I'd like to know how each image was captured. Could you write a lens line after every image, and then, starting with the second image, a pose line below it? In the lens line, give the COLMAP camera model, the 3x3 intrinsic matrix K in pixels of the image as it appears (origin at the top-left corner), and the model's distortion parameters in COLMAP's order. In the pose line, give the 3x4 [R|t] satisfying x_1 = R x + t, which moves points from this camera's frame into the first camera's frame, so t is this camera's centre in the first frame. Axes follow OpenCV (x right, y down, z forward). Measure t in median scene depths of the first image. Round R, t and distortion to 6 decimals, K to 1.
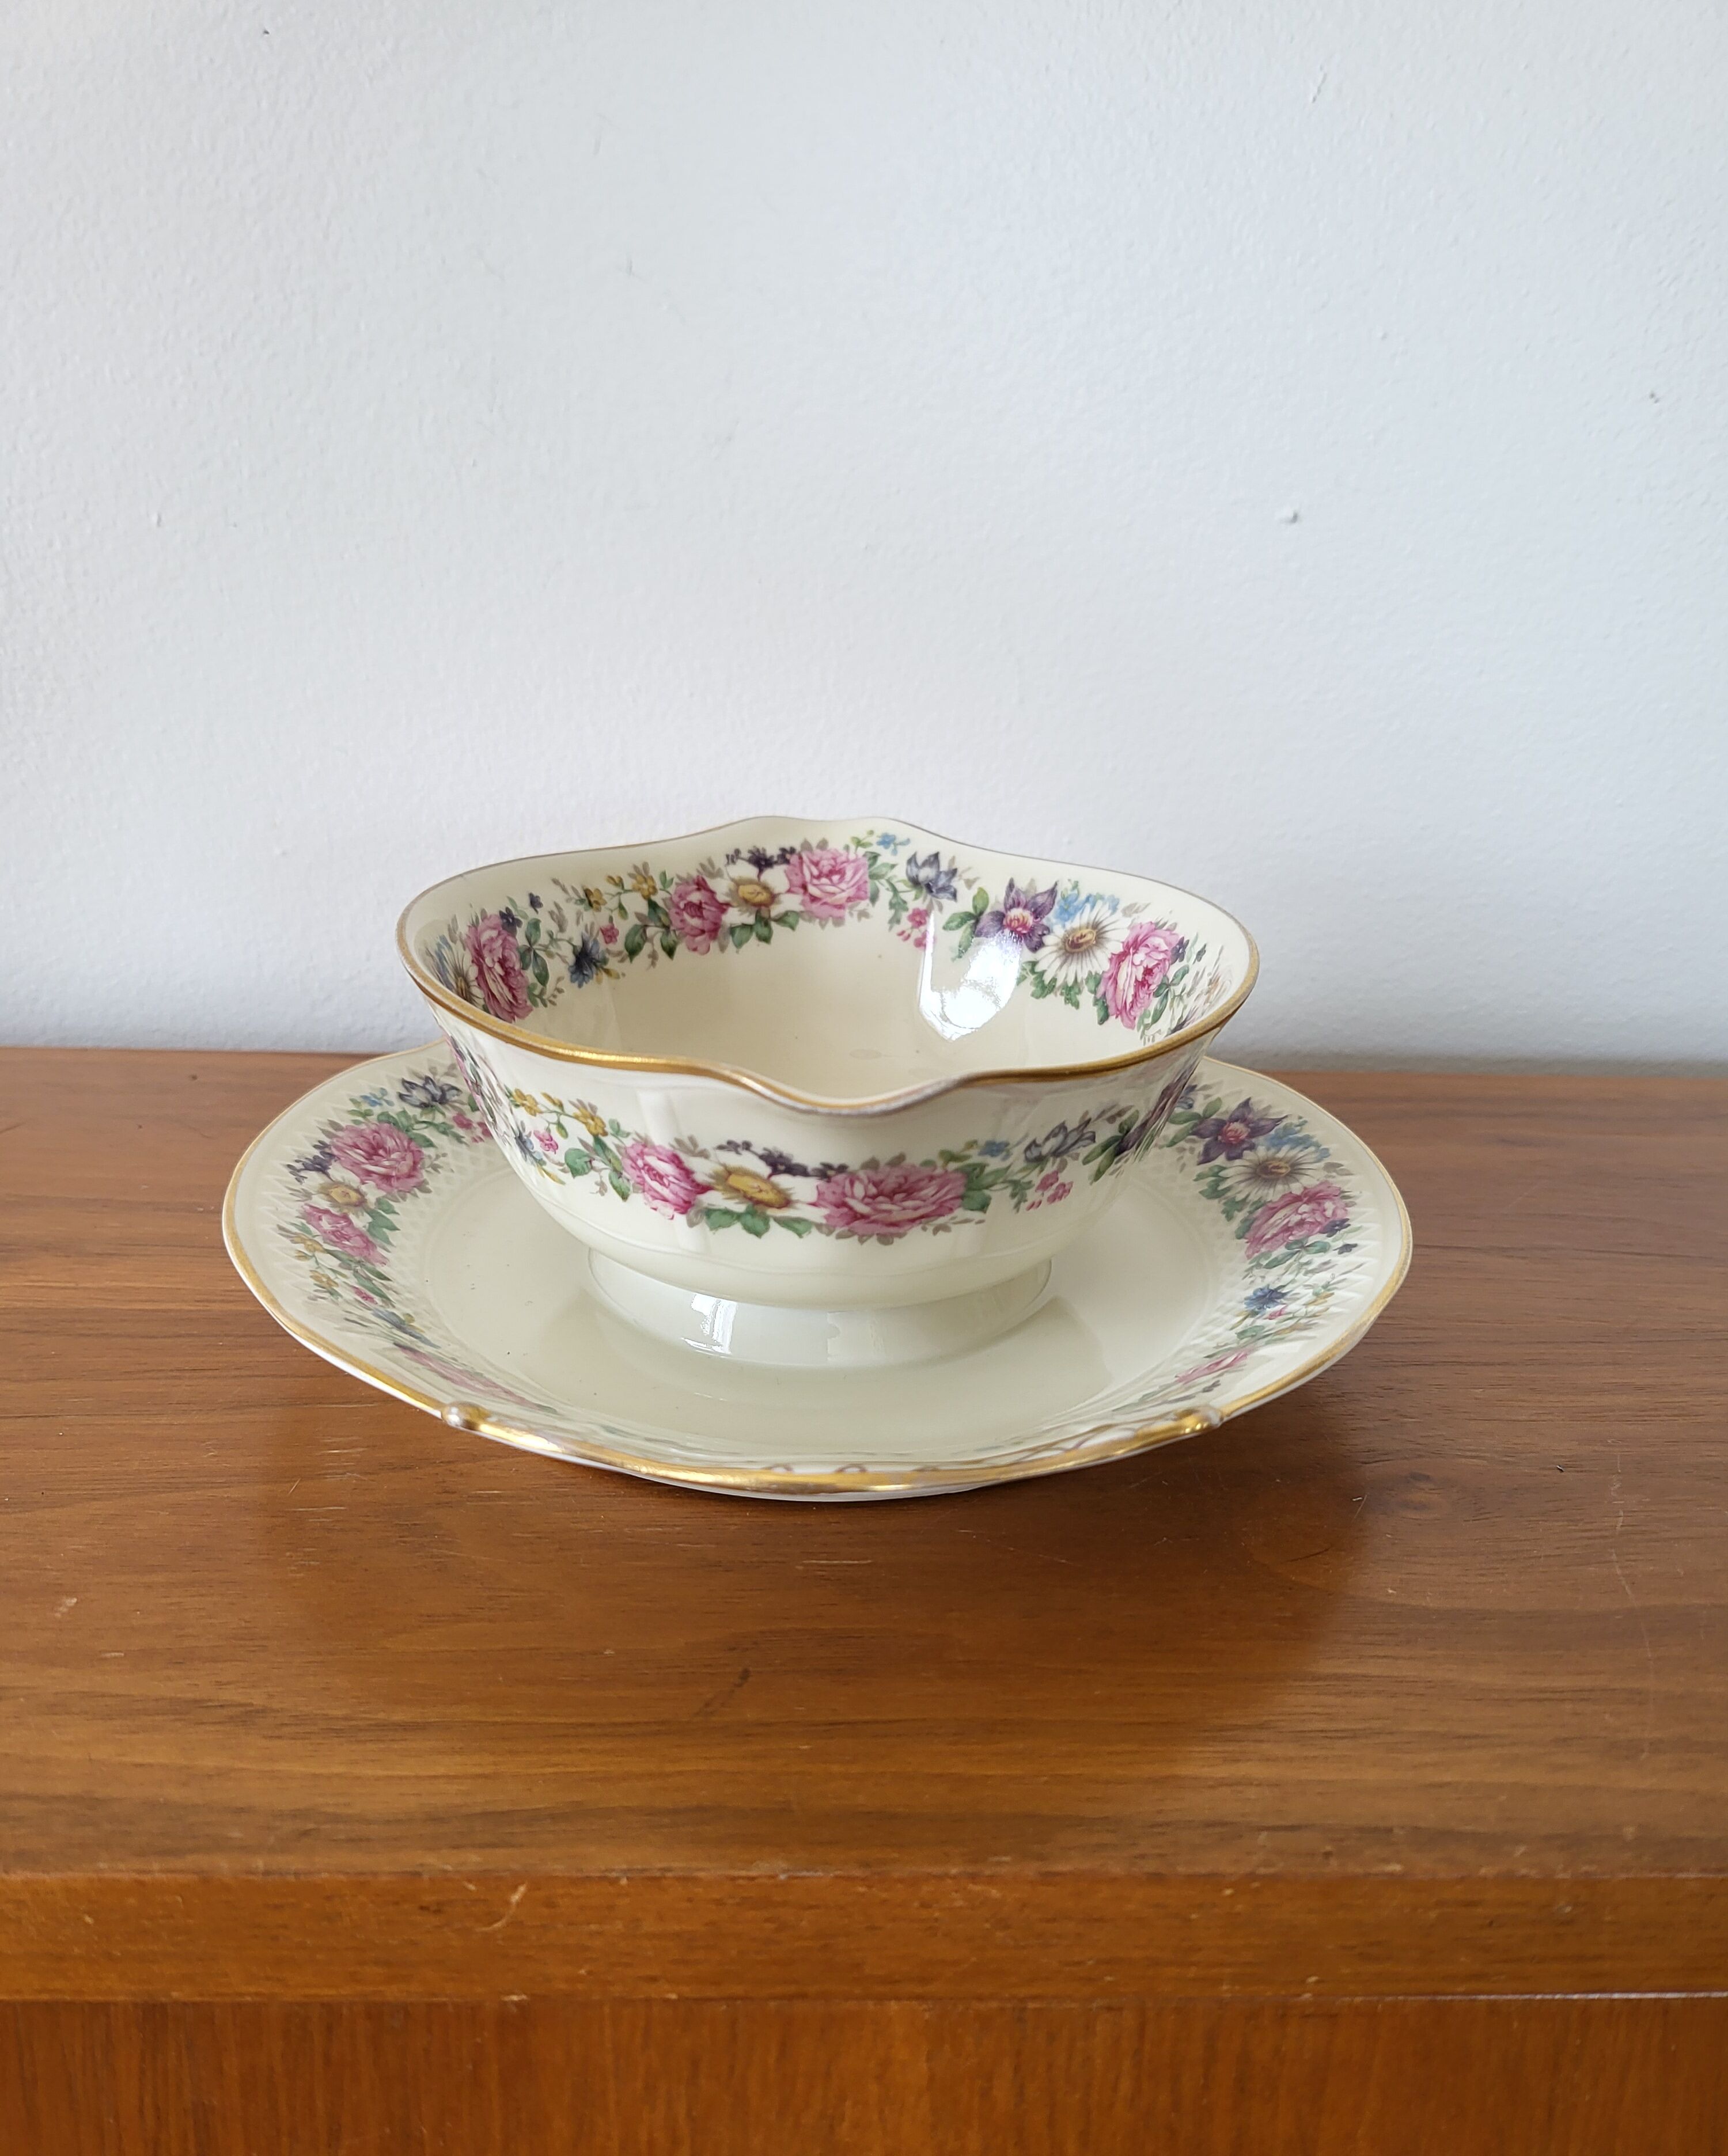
lens RADIAL K [[1641.1, 0, 861.9], [0, 1641.1, 1089.4], [0, 0, 1]] dist [0.042652, -0.065103]
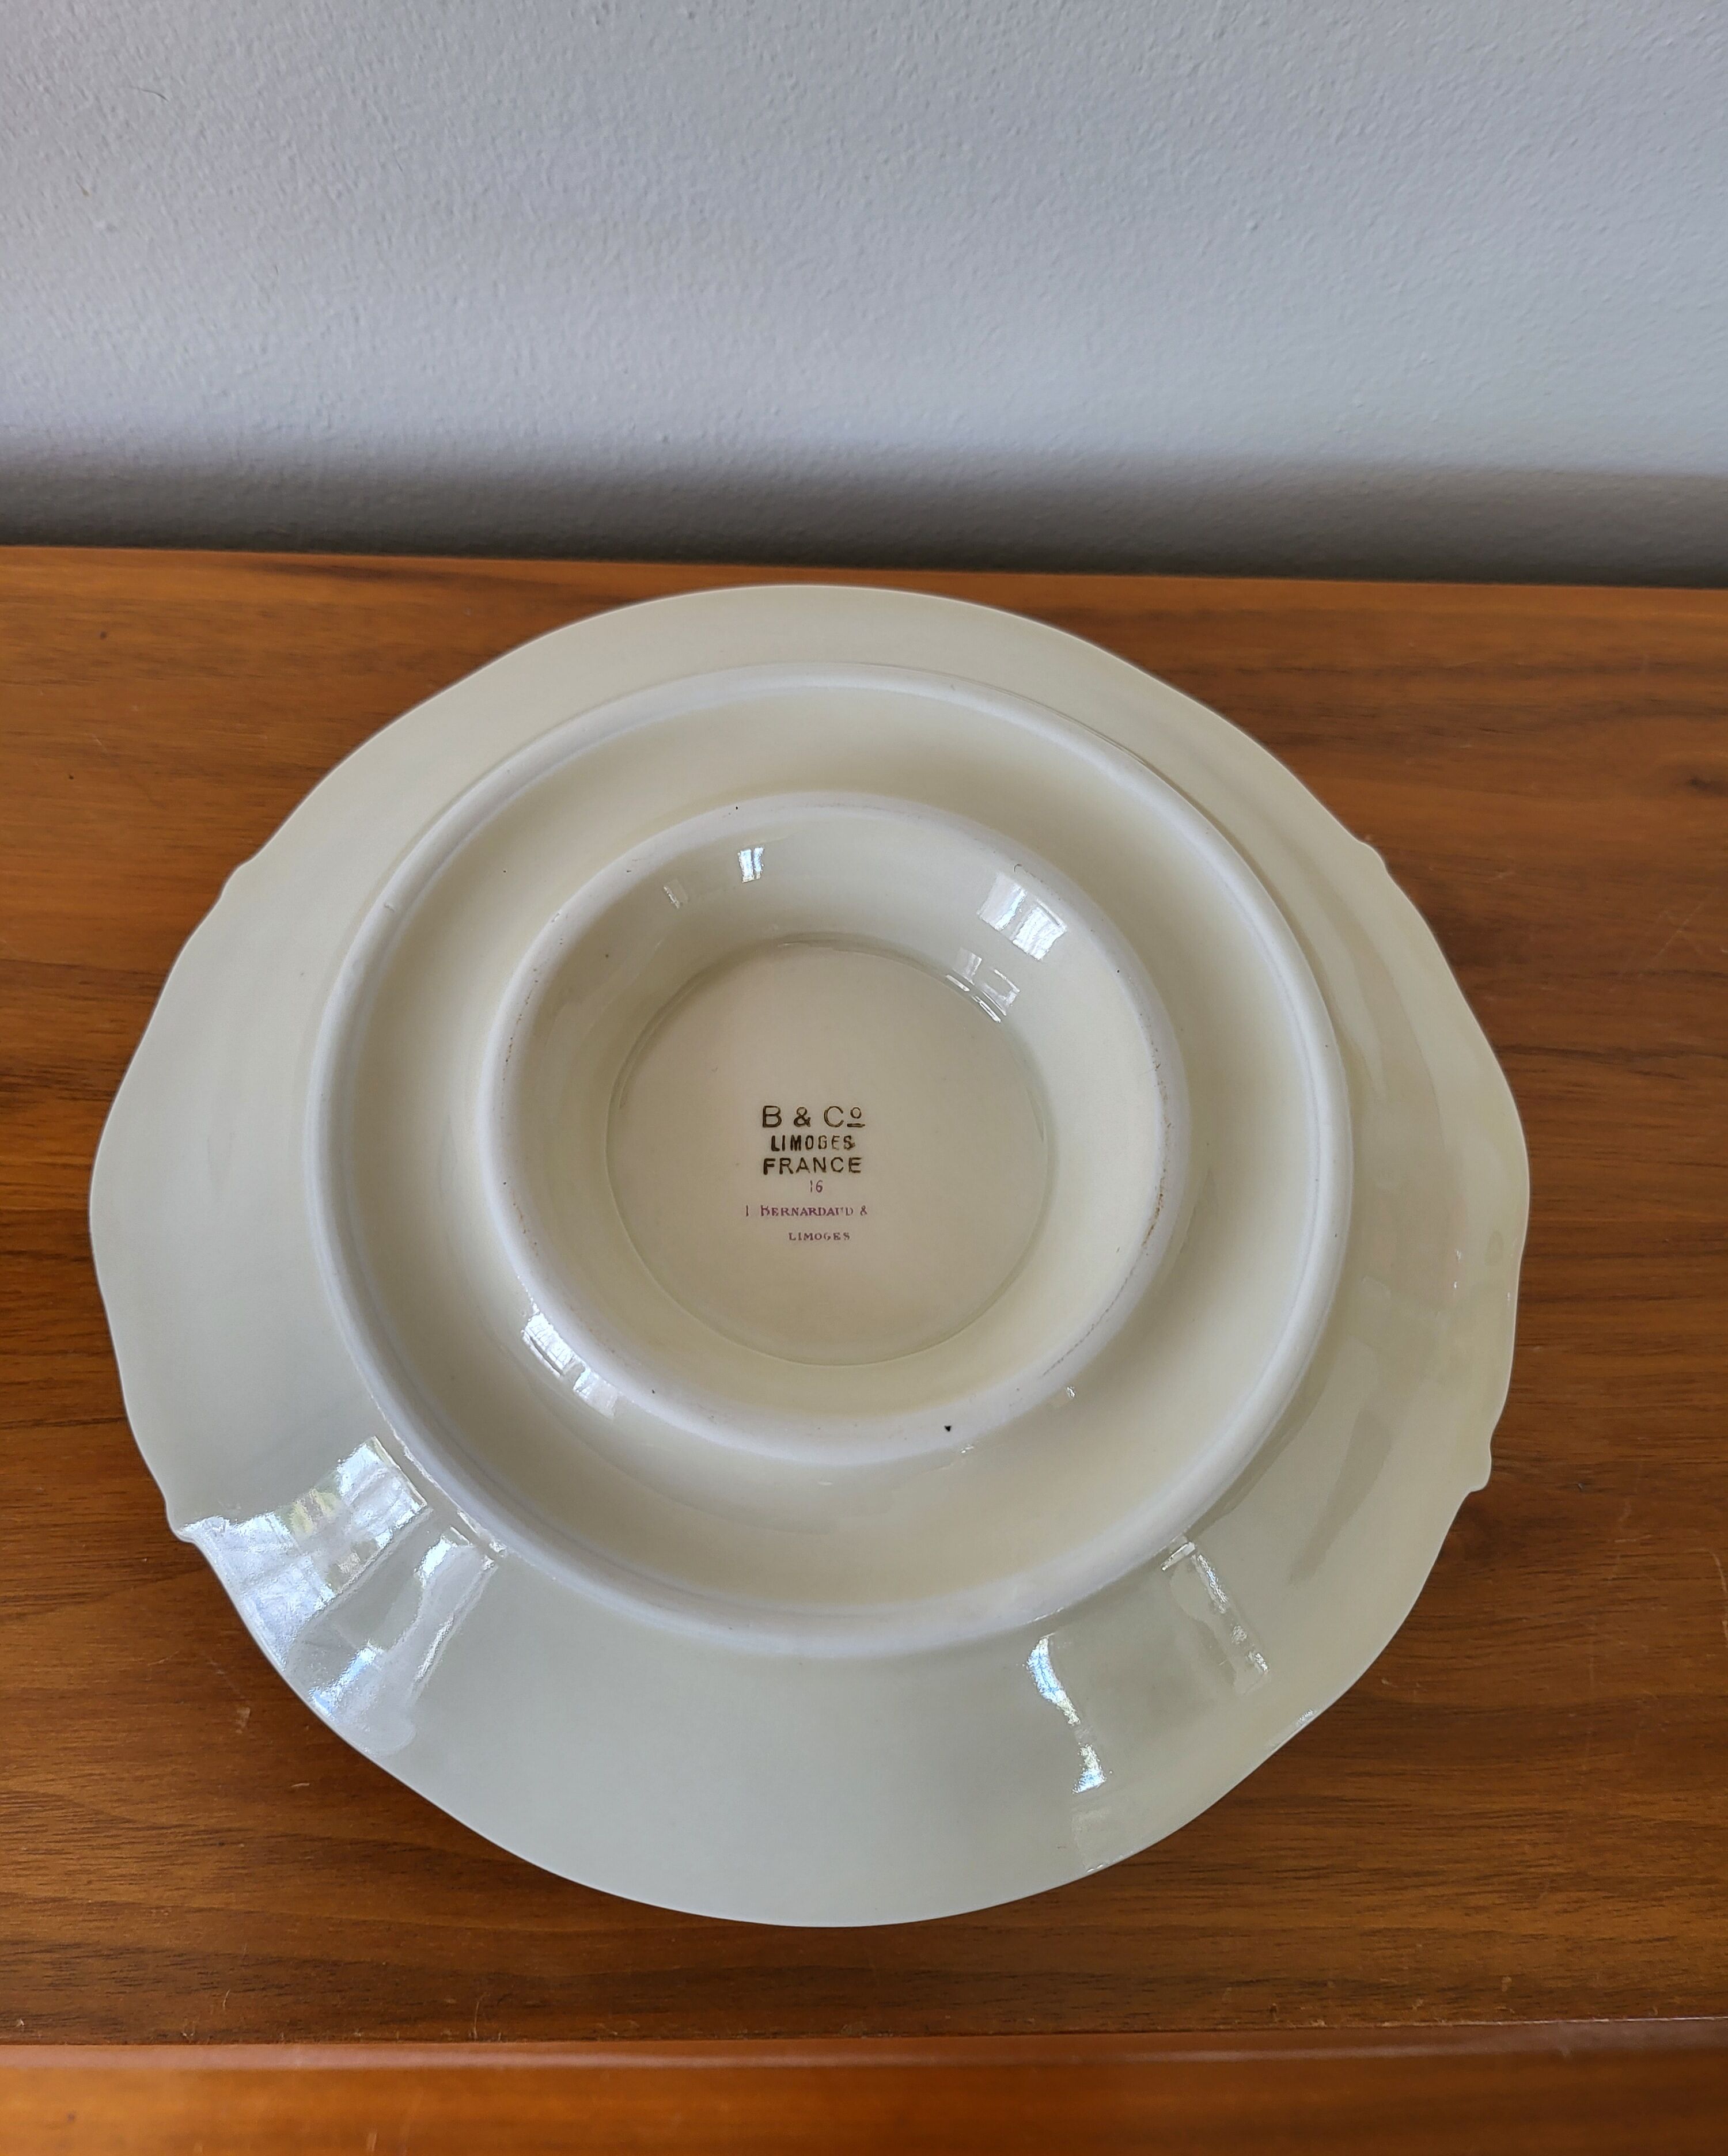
lens RADIAL K [[1652.5, 0, 856.8], [0, 1652.5, 1086.9], [0, 0, 1]] dist [0.039411, -0.066446]
pose [[0.999672, 0.025338, 0.003800, -0.074229], [-0.019674, 0.664116, 0.747371, -0.987682], [0.016413, -0.747200, 0.664396, 0.637691]]
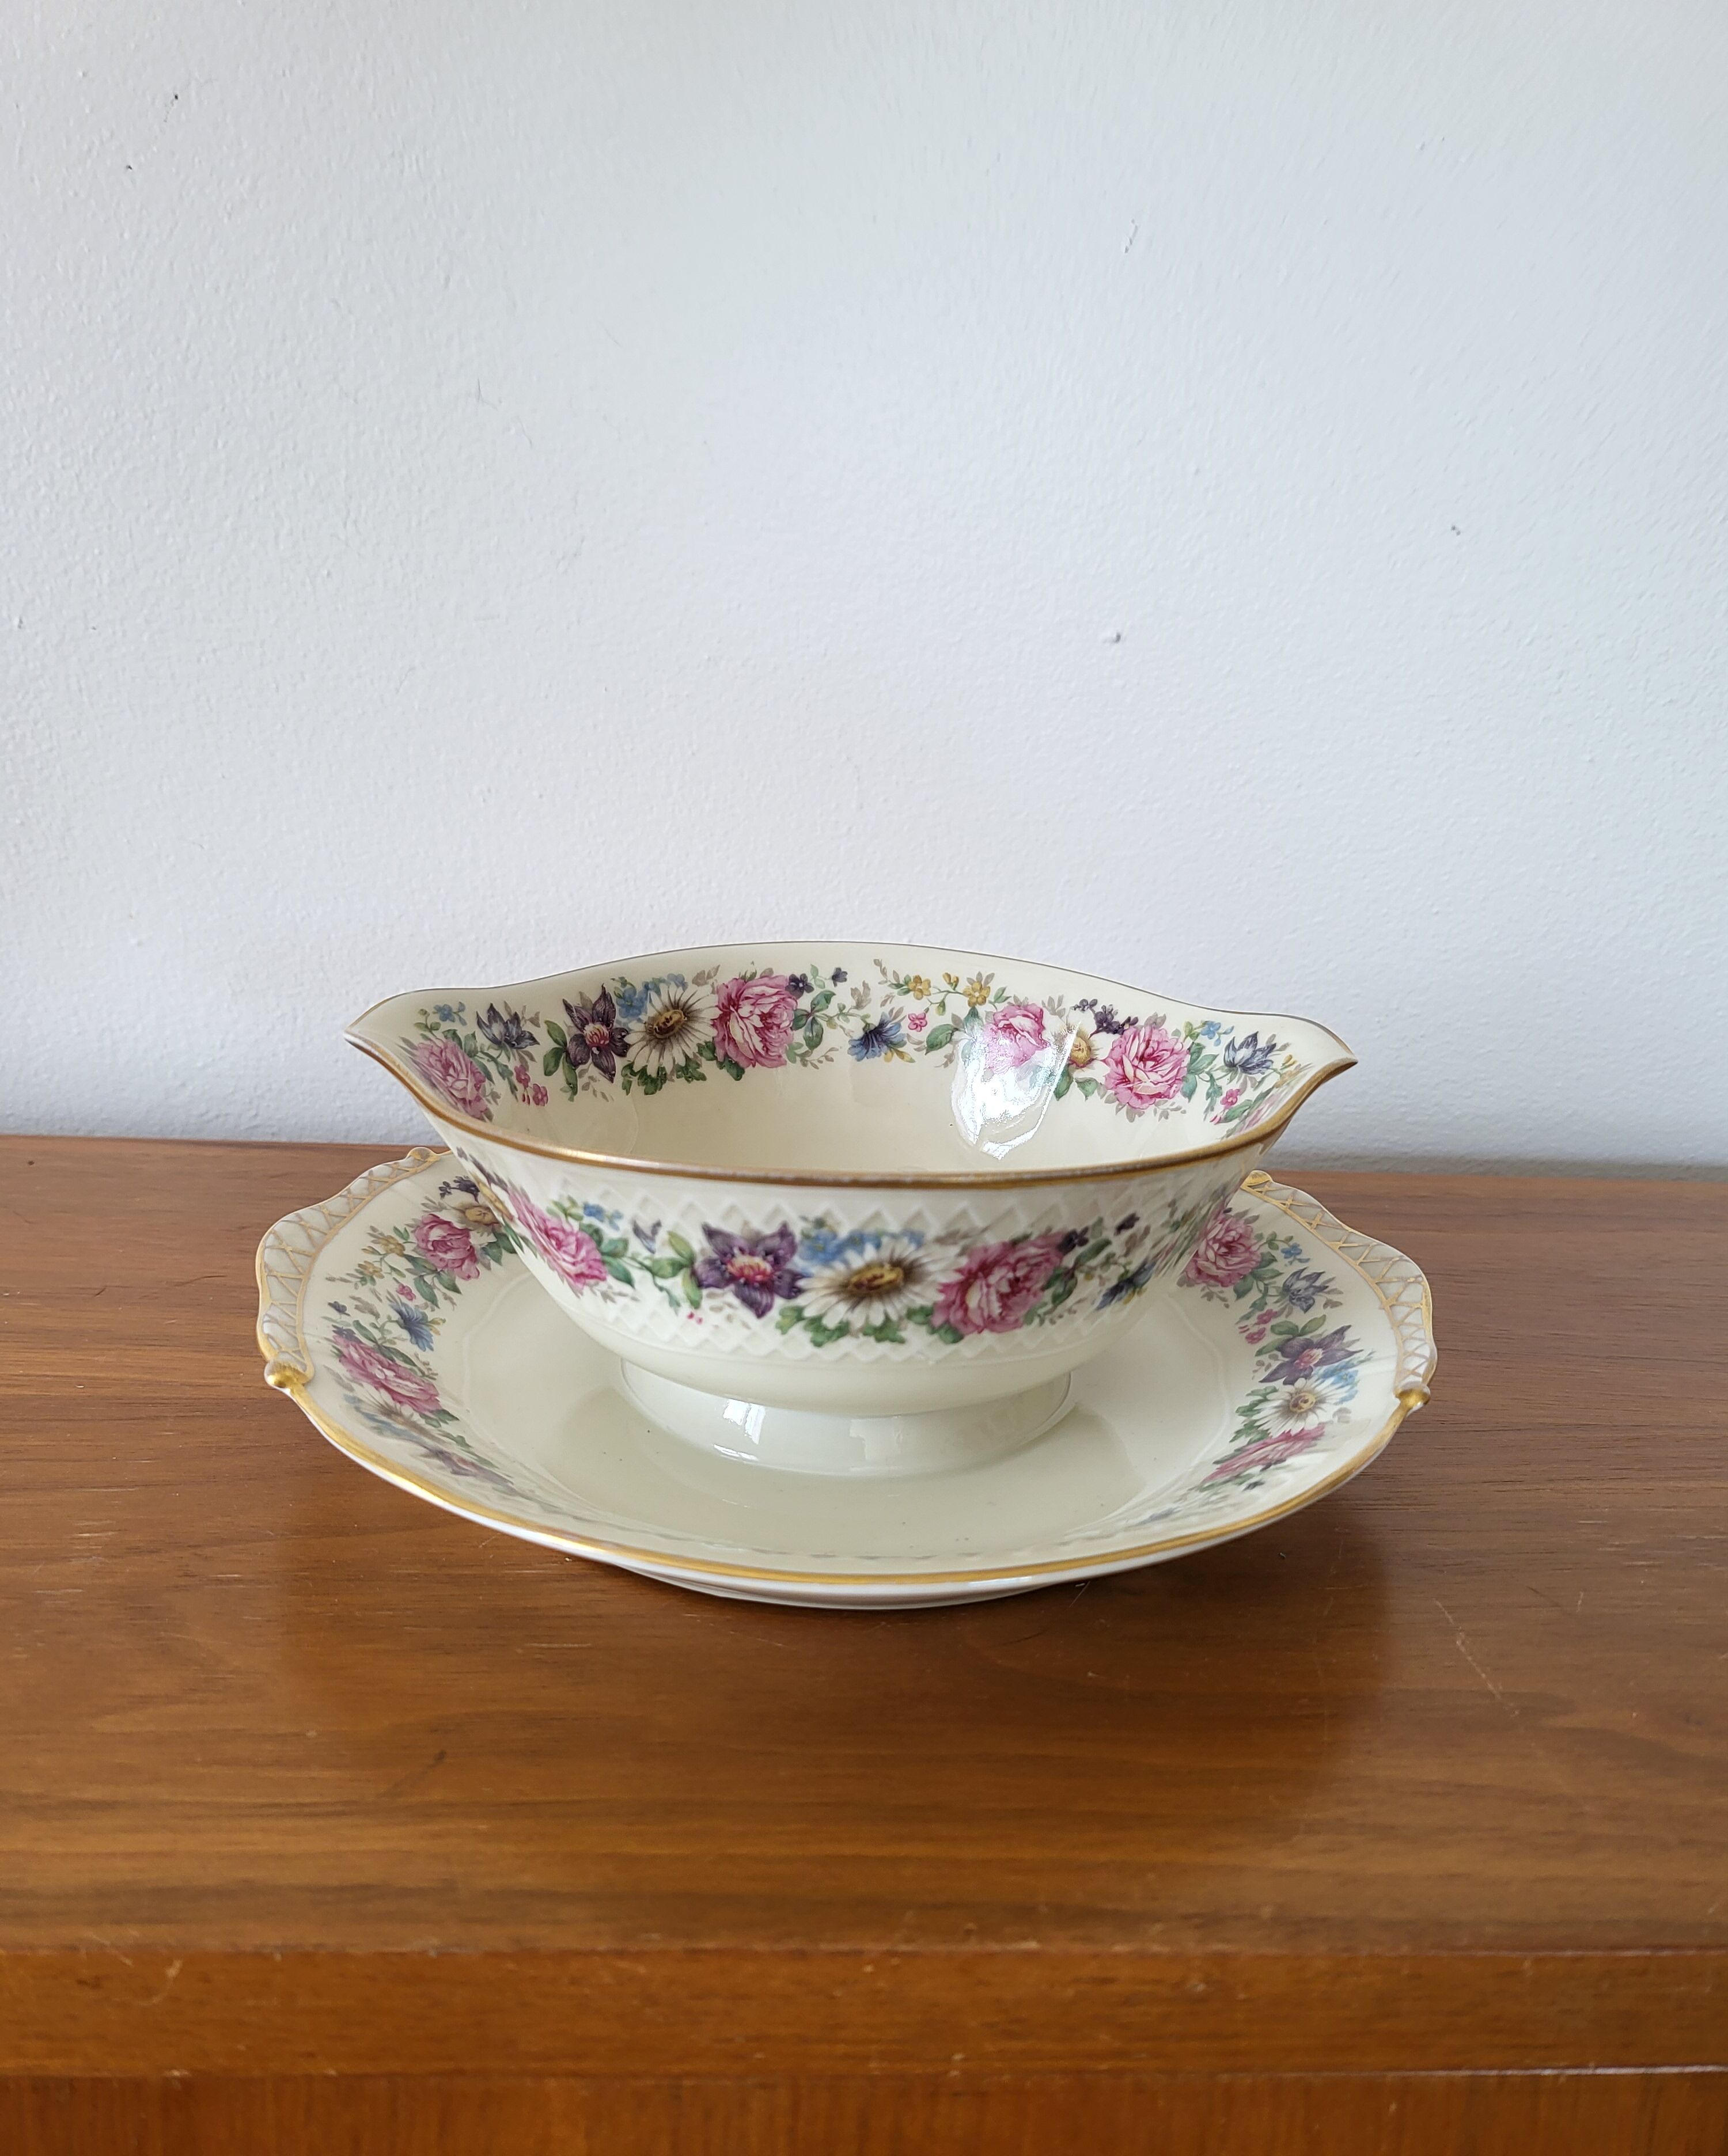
lens RADIAL K [[1641.1, 0, 861.9], [0, 1641.1, 1089.4], [0, 0, 1]] dist [0.042652, -0.065103]
pose [[0.999795, 0.010074, 0.017590, 0.184271], [-0.009150, 0.998613, -0.051841, -0.009493], [-0.018088, 0.051669, 0.998500, -0.057716]]
